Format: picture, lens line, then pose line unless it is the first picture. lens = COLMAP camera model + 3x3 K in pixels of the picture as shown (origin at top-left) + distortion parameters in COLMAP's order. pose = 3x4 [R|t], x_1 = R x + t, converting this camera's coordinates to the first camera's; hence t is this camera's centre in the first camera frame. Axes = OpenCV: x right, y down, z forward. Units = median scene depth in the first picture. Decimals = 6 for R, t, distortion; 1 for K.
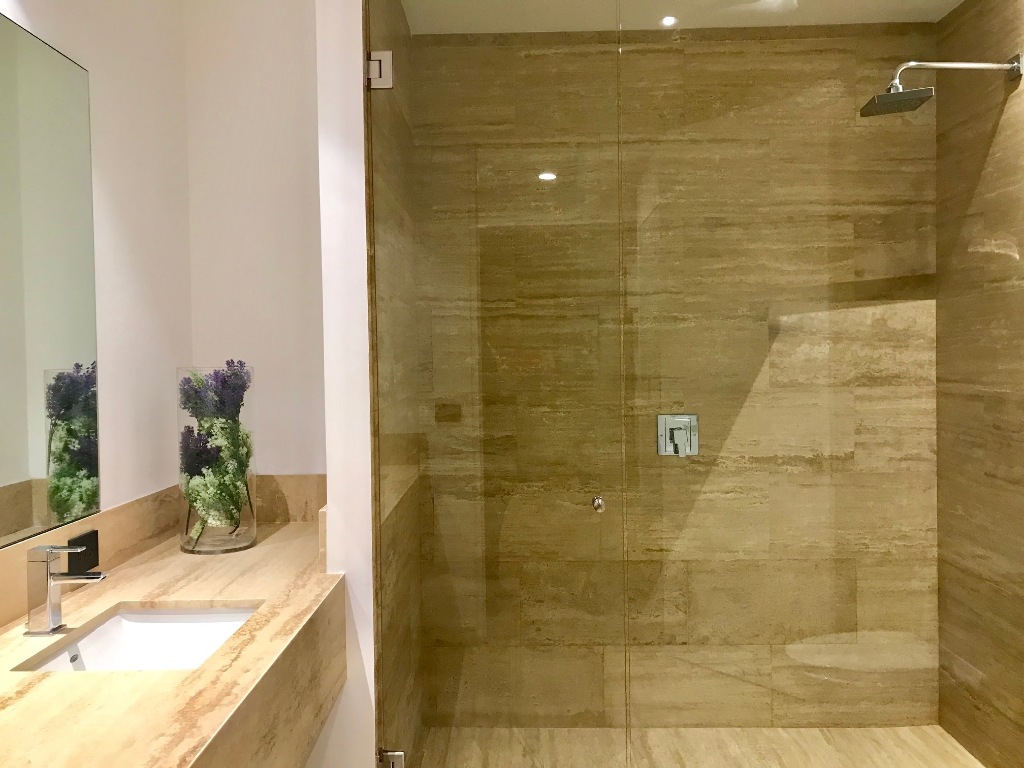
lens RADIAL K [[831.4, 0, 508.3], [0, 831.4, 377.6], [0, 0, 1]] dist [0.037200, -0.053633]
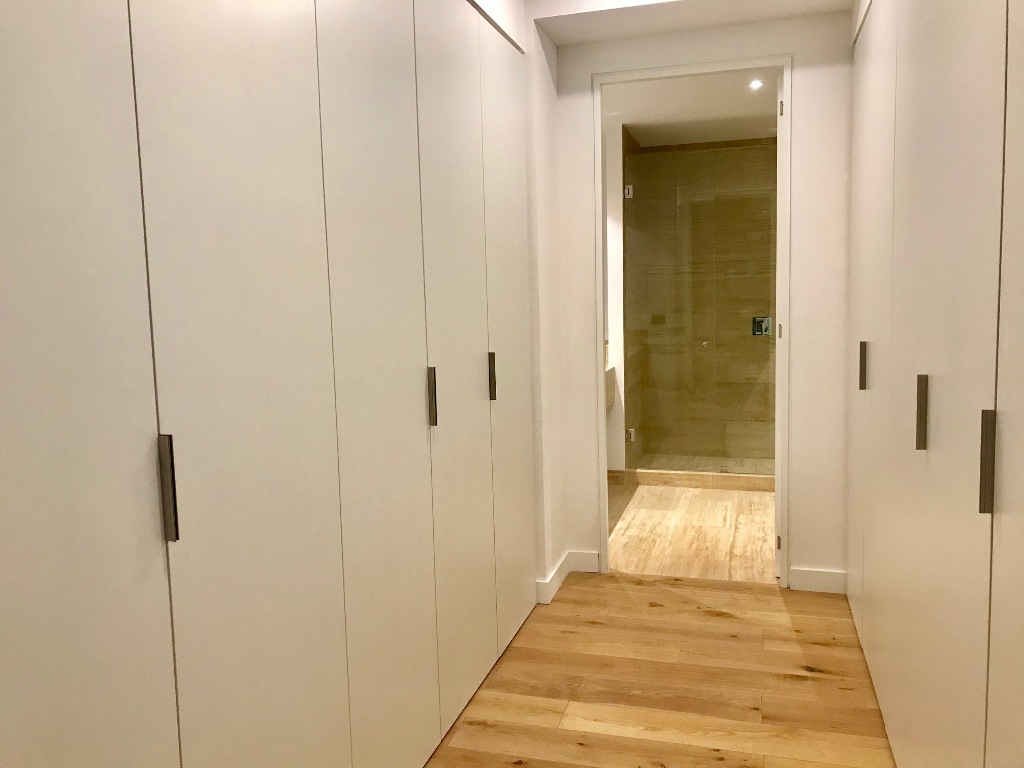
lens RADIAL K [[831.4, 0, 508.3], [0, 831.4, 377.6], [0, 0, 1]] dist [0.037200, -0.053633]
pose [[0.961862, 0.016943, -0.273011, 0.222282], [0.004765, 0.996890, 0.078656, 0.039313], [0.273494, -0.076957, 0.958790, -1.748926]]
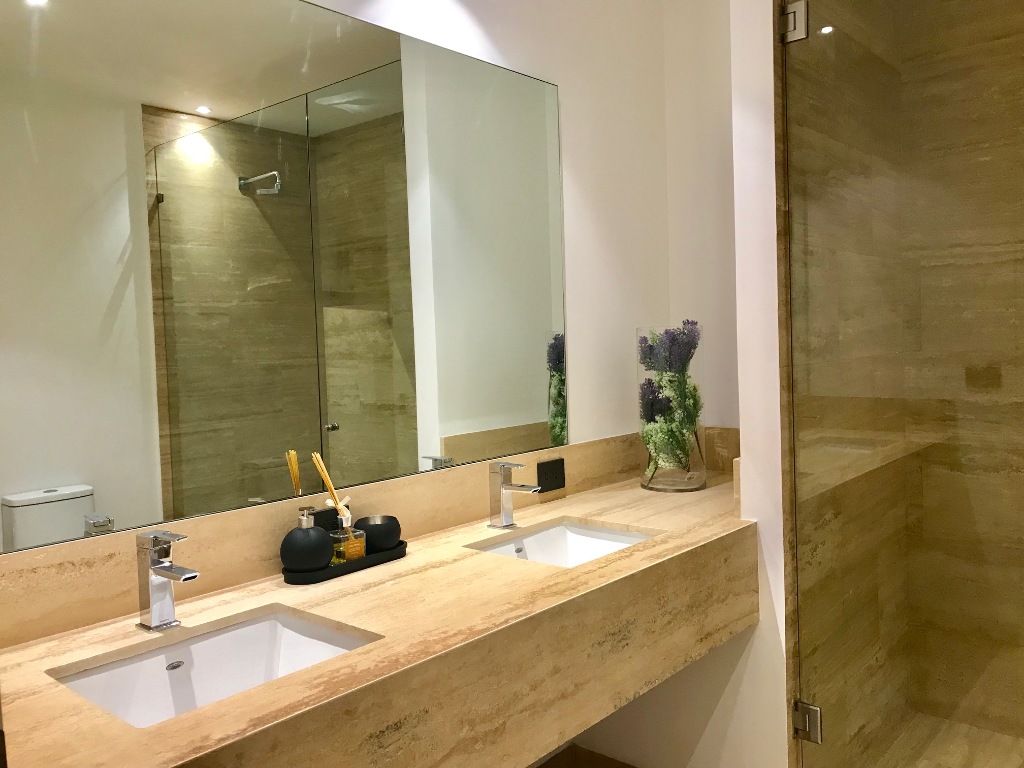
lens RADIAL K [[831.4, 0, 508.3], [0, 831.4, 377.6], [0, 0, 1]] dist [0.037200, -0.053633]
pose [[0.753088, 0.019548, -0.657629, 0.229193], [0.006150, 0.999306, 0.036748, 0.013628], [0.657891, -0.031719, 0.752445, 0.015312]]
